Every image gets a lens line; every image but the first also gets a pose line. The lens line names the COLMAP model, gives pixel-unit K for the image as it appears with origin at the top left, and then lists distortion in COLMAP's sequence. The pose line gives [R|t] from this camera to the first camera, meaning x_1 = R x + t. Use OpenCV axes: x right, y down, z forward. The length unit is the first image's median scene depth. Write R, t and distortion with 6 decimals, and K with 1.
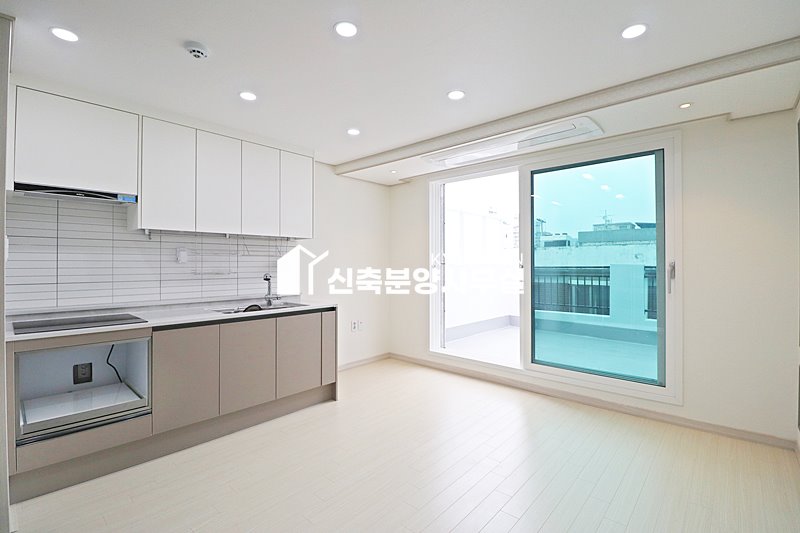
lens RADIAL K [[370.3, 0, 398.9], [0, 370.3, 258.6], [0, 0, 1]] dist [-0.001906, -0.012939]
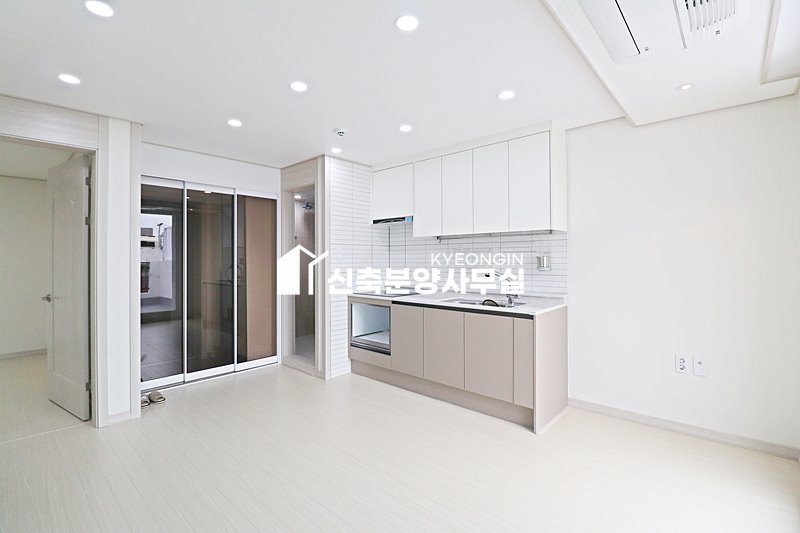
lens RADIAL K [[370.3, 0, 398.9], [0, 370.3, 258.6], [0, 0, 1]] dist [-0.001906, -0.012939]
pose [[-0.014048, -0.003861, -0.999894, 0.652556], [0.016162, 0.999861, -0.004088, 0.009041], [0.999771, -0.016218, -0.013983, 0.755960]]
